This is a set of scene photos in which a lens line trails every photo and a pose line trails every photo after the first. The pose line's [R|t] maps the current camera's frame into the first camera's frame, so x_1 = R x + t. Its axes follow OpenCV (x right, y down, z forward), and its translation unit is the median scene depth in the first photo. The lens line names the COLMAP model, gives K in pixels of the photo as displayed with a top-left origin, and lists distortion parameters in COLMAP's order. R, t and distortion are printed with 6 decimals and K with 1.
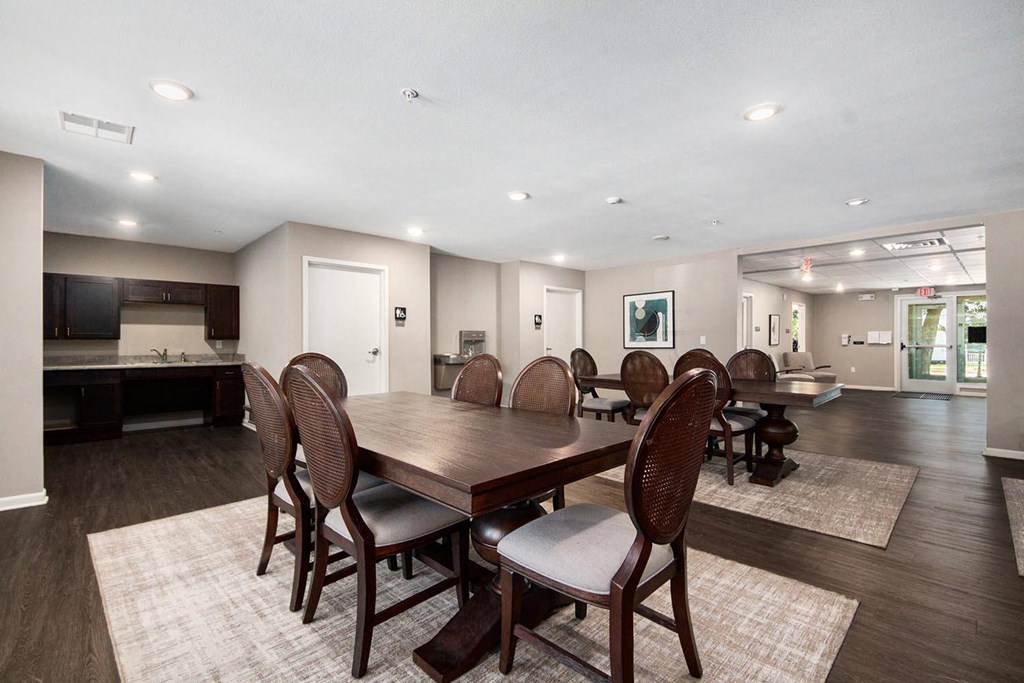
lens RADIAL K [[466.7, 0, 516.8], [0, 466.7, 338.4], [0, 0, 1]] dist [-0.009004, -0.001704]
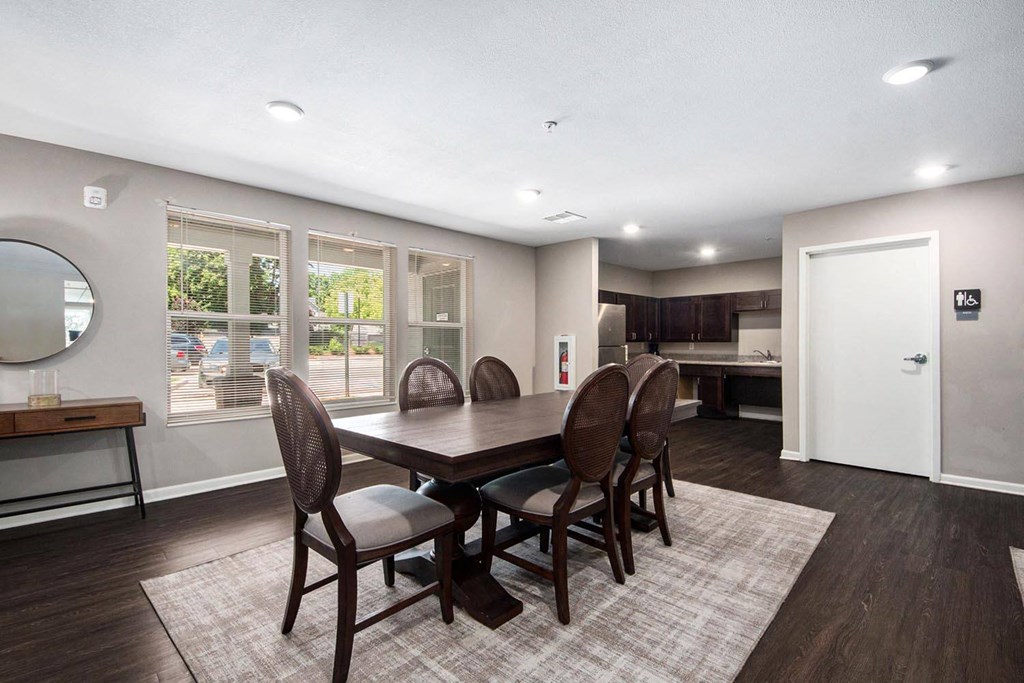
lens RADIAL K [[466.7, 0, 513.2], [0, 466.7, 344.8], [0, 0, 1]] dist [-0.009004, -0.001704]
pose [[0.035537, 0.003584, -0.999362, 0.355482], [0.007559, 0.999964, 0.003855, 0.000459], [0.999340, -0.007691, 0.035509, 0.359419]]
